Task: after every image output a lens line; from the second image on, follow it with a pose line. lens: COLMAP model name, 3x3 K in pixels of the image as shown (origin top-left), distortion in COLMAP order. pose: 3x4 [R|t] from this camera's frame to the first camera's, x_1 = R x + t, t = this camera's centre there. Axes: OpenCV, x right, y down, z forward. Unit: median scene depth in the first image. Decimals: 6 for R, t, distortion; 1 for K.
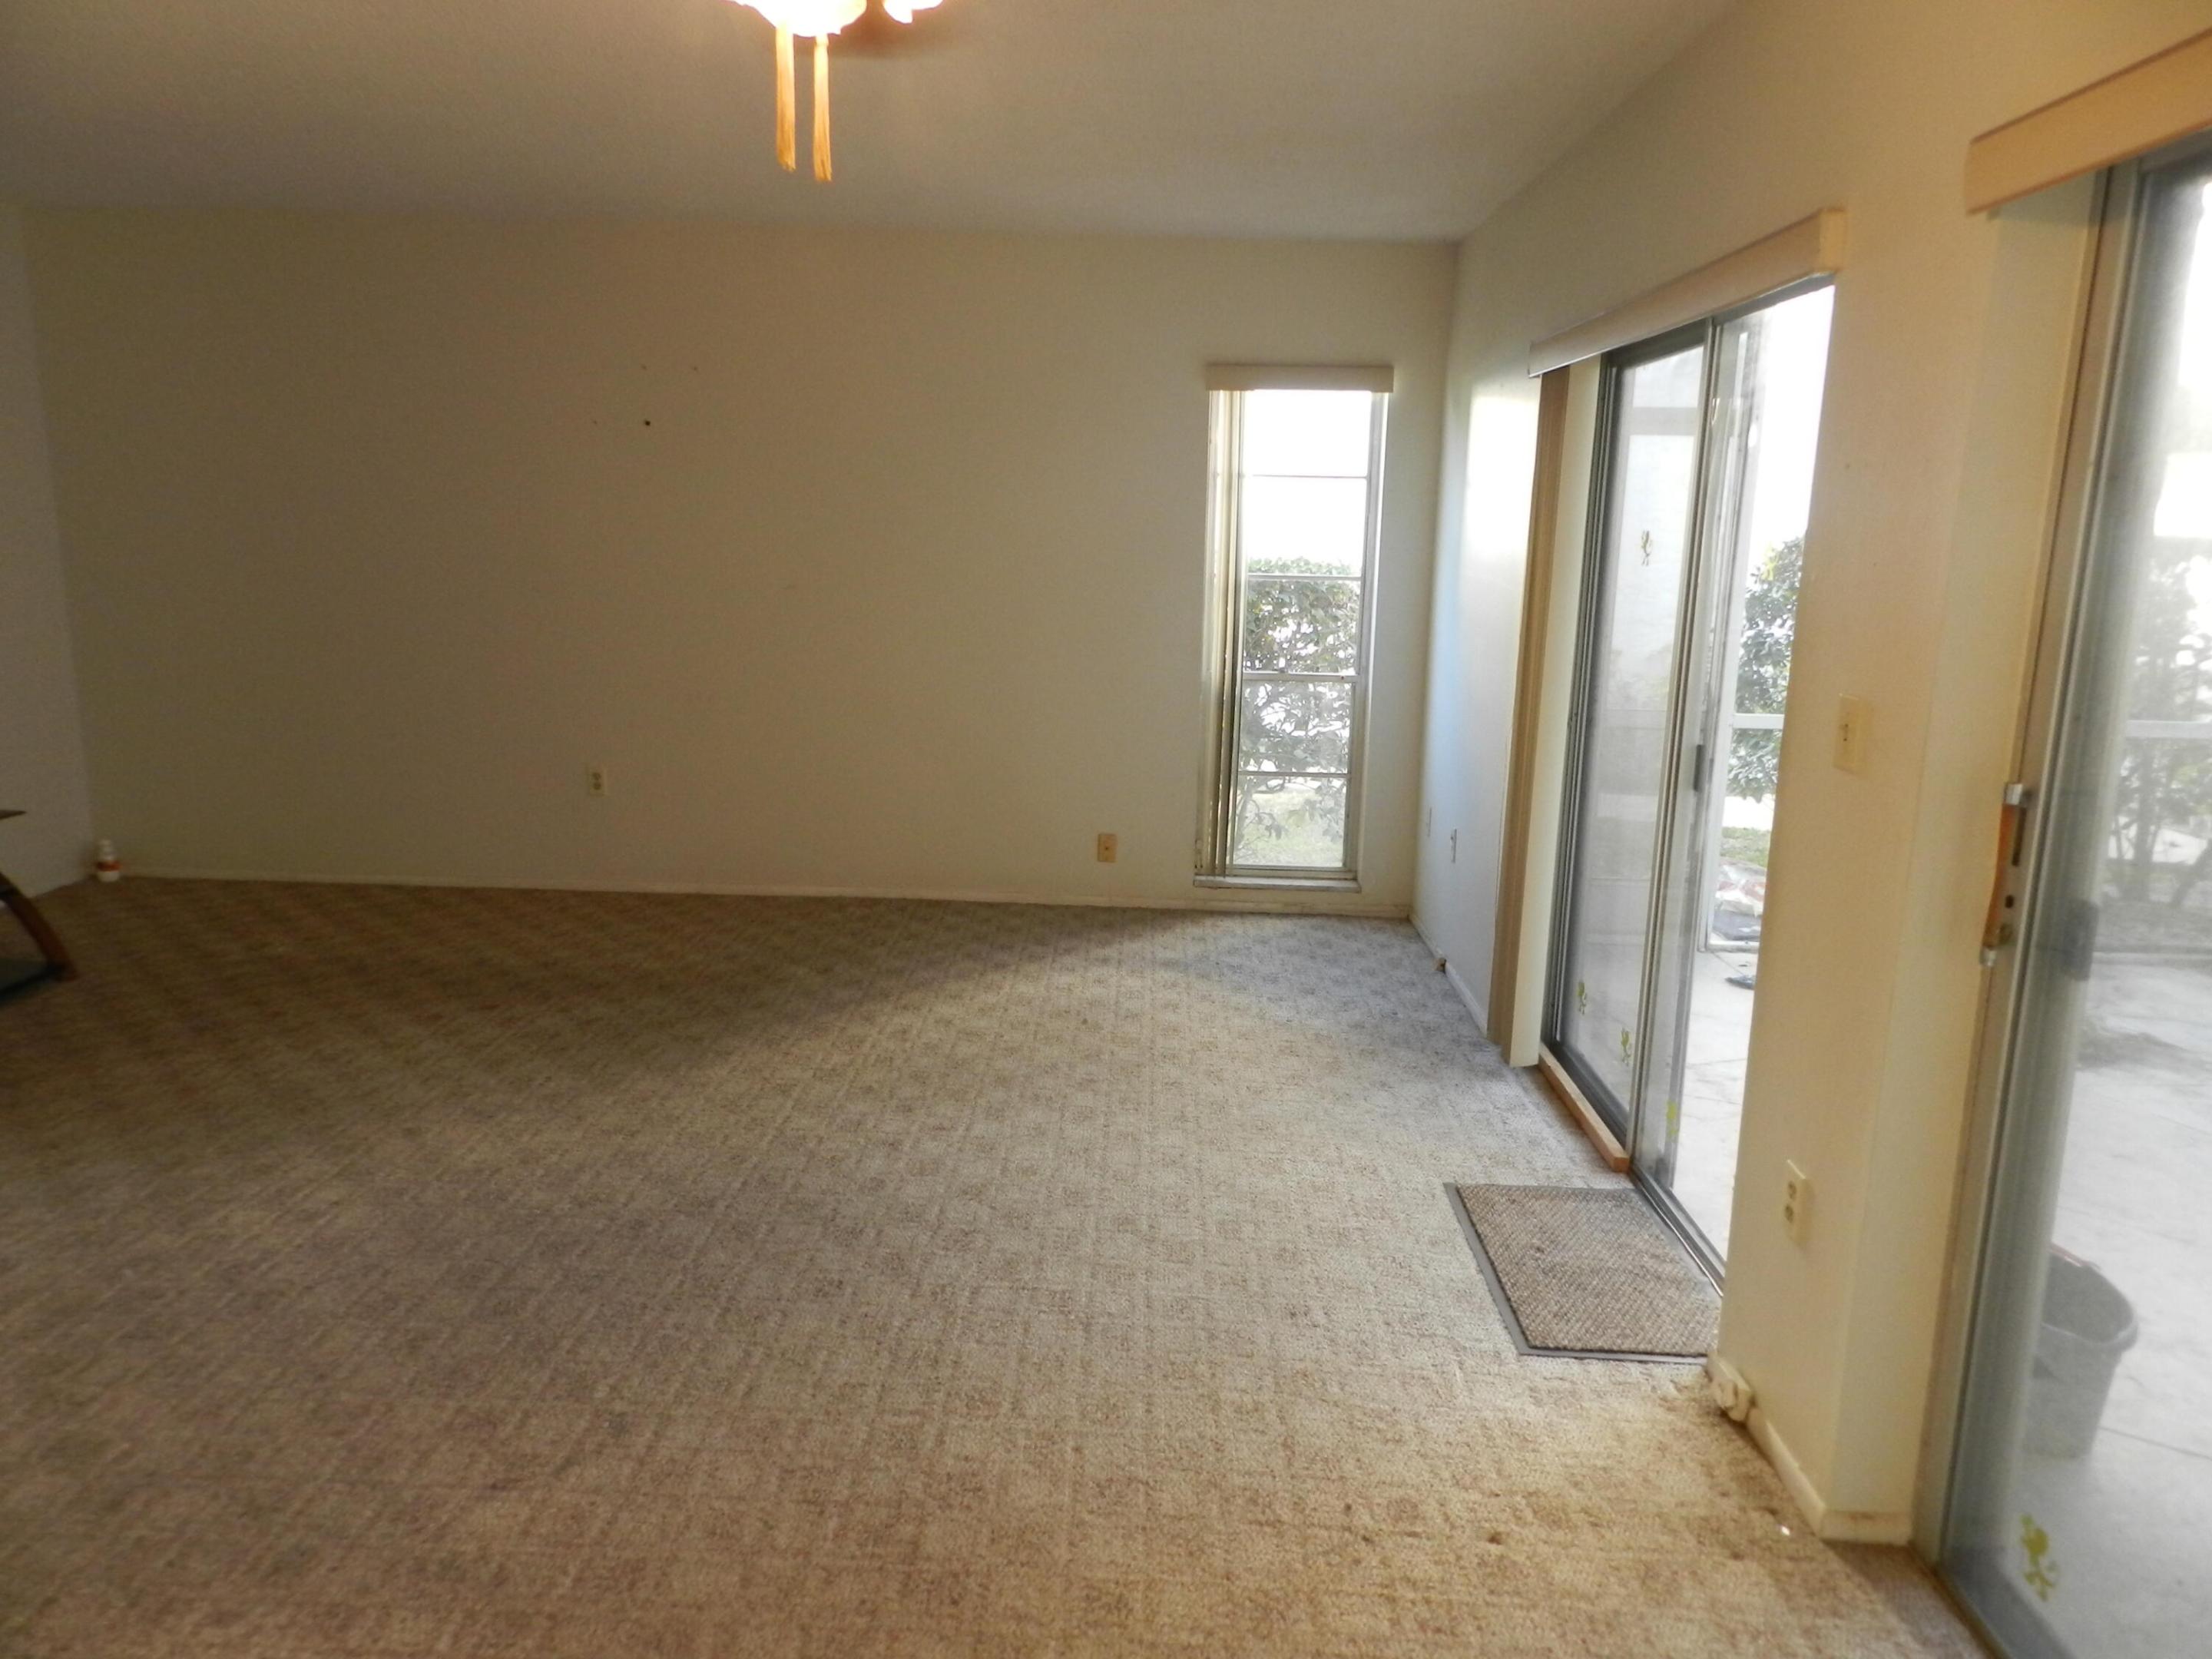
lens RADIAL K [[1506.8, 0, 1106.0], [0, 1506.8, 829.5], [0, 0, 1]] dist [-0.000202, -0.000169]
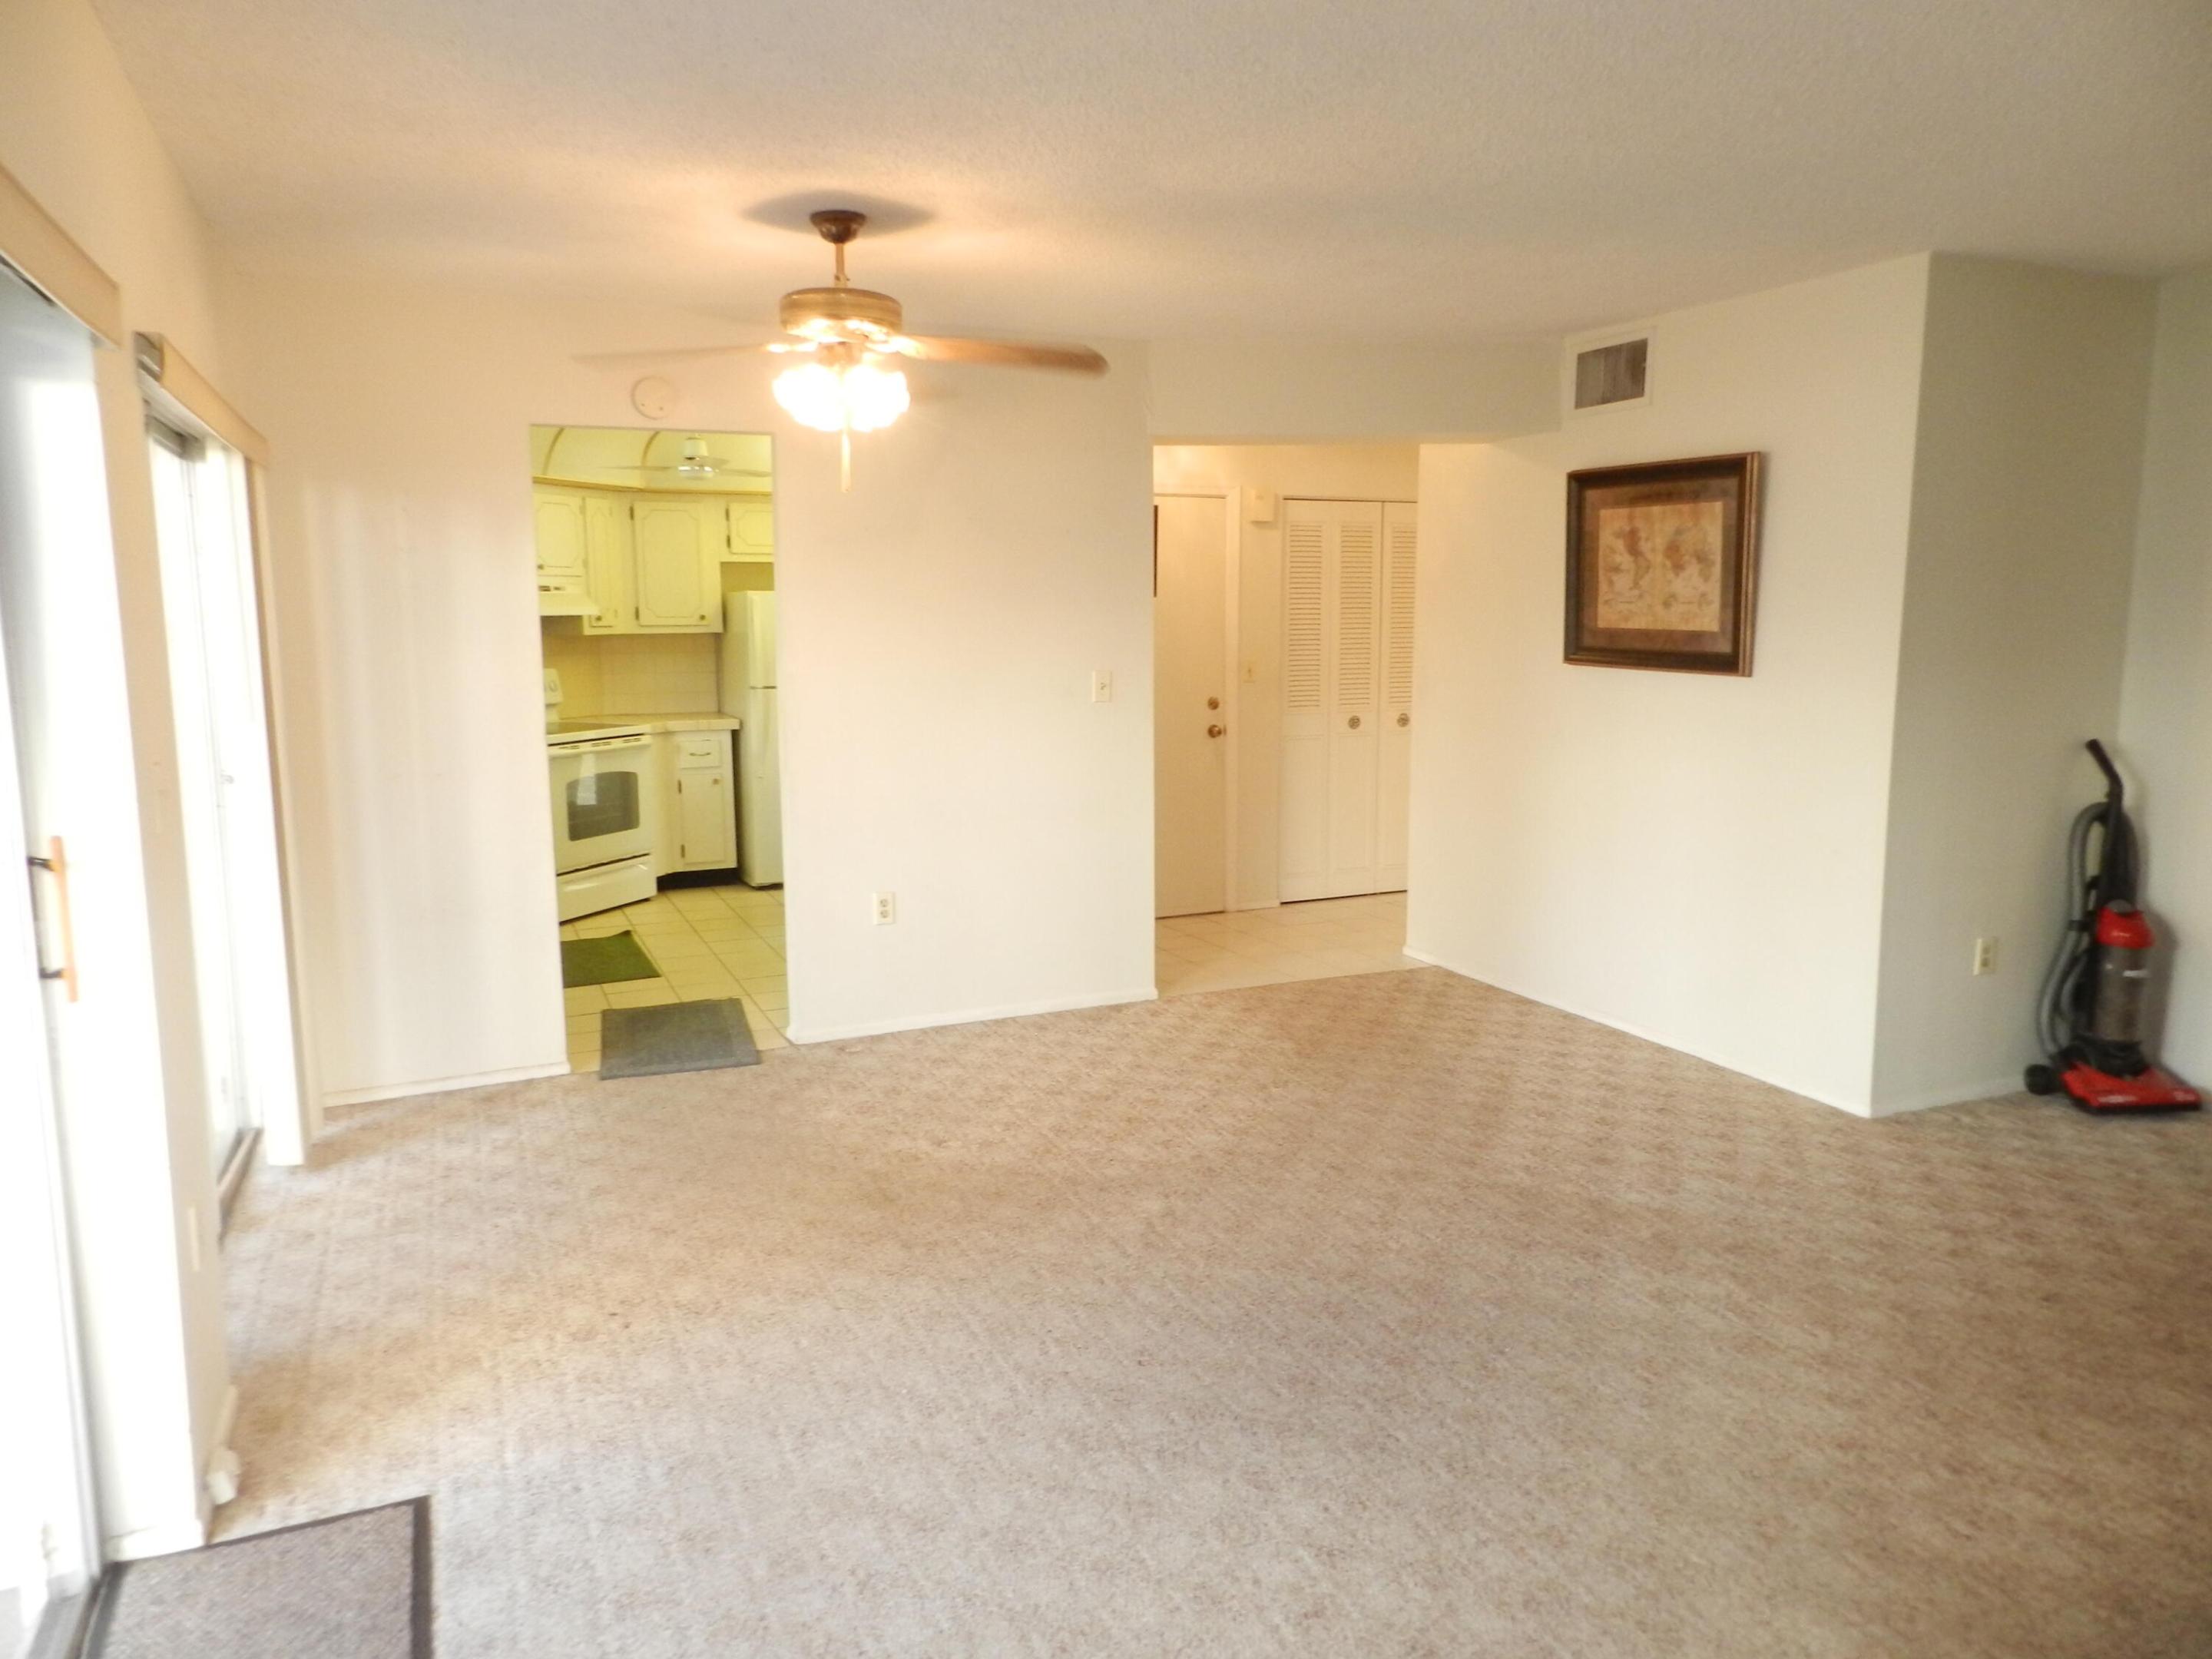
lens RADIAL K [[1490.7, 0, 1106.0], [0, 1490.7, 829.5], [0, 0, 1]] dist [0.001663, 0.000252]
pose [[-0.900132, 0.039915, -0.433785, 0.249490], [-0.104613, 0.946845, 0.304203, -0.322213], [0.422870, 0.319203, -0.848110, 1.610678]]
